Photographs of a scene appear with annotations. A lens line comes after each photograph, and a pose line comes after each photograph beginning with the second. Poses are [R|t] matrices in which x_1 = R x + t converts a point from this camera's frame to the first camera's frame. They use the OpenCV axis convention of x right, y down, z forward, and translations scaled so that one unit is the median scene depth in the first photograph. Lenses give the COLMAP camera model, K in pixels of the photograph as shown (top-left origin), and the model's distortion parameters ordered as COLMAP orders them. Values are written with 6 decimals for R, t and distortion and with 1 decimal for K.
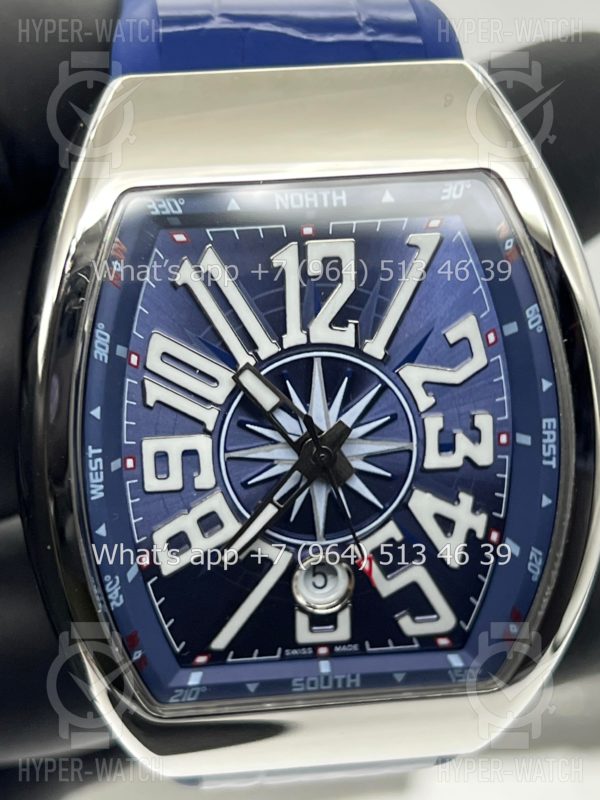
lens RADIAL K [[1914.4, 0, 283.8], [0, 1914.4, 401.3], [0, 0, 1]] dist [0.201187, 0.189049]
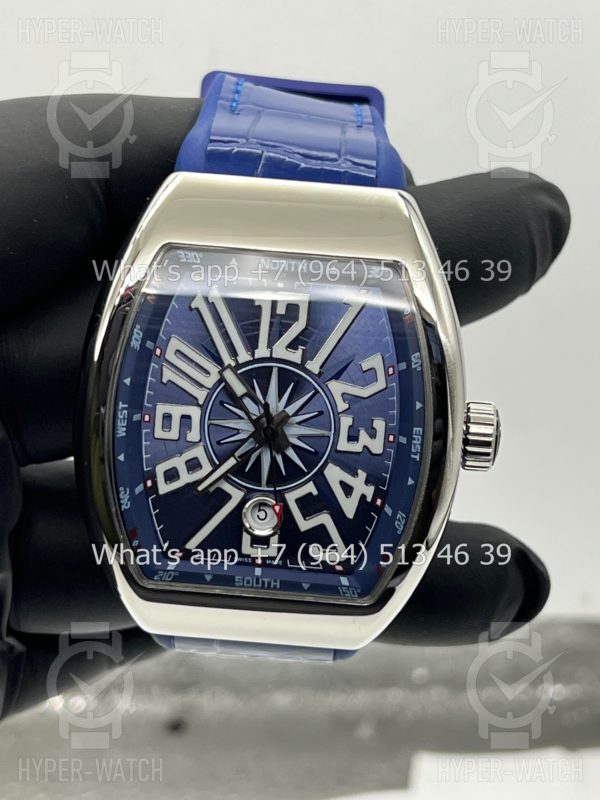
lens RADIAL K [[1941.2, 0, 300.0], [0, 1941.2, 400.0], [0, 0, 1]] dist [0.195233, -0.217395]
pose [[0.985503, 0.141410, -0.093743, 0.185680], [-0.144013, 0.989341, -0.021571, 0.033791], [0.089693, 0.034759, 0.995363, -0.547698]]
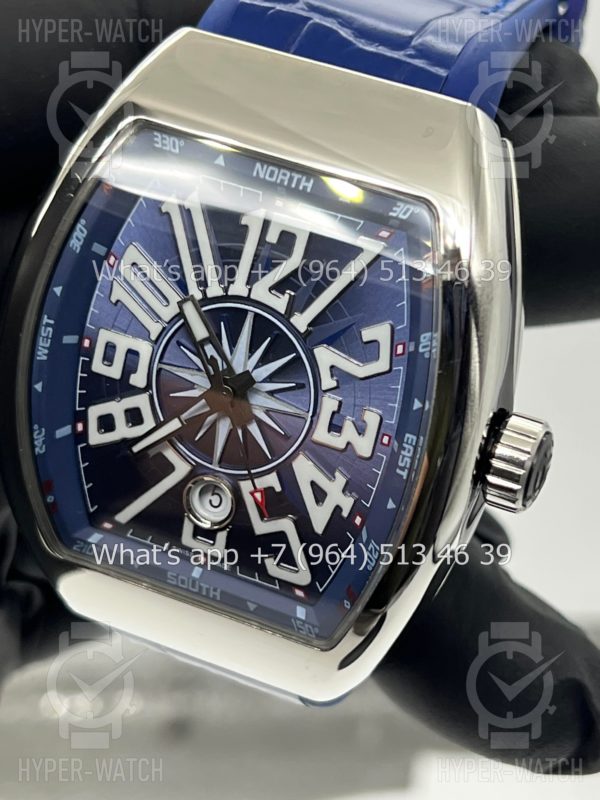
lens RADIAL K [[1914.4, 0, 283.8], [0, 1914.4, 401.3], [0, 0, 1]] dist [0.201187, 0.189049]
pose [[0.865443, 0.352761, -0.355763, 0.454669], [-0.339268, 0.935150, 0.101942, -0.095153], [0.368653, 0.032474, 0.929000, -0.048857]]
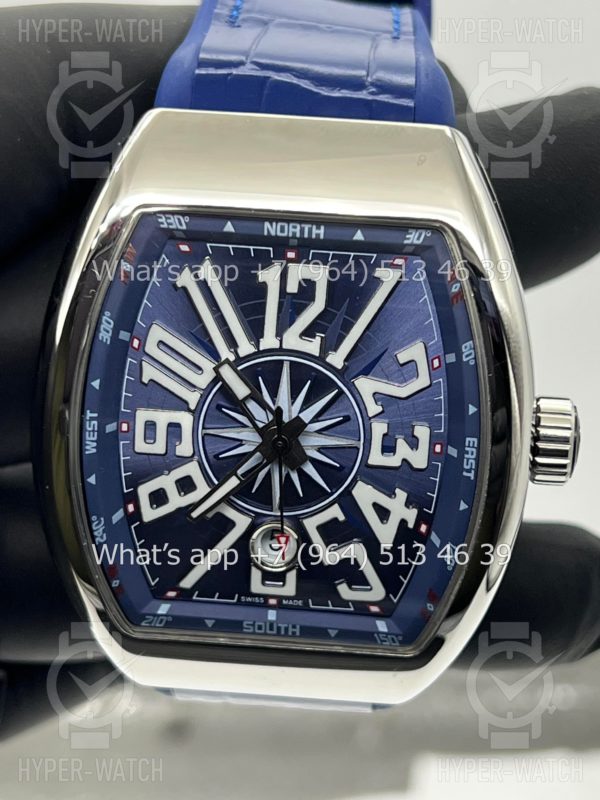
lens RADIAL K [[1914.4, 0, 283.8], [0, 1914.4, 401.3], [0, 0, 1]] dist [0.201187, 0.189049]
pose [[0.981853, 0.133138, -0.135052, 0.179209], [-0.126260, 0.990282, 0.058311, -0.066933], [0.141503, -0.040201, 0.989121, -0.182484]]
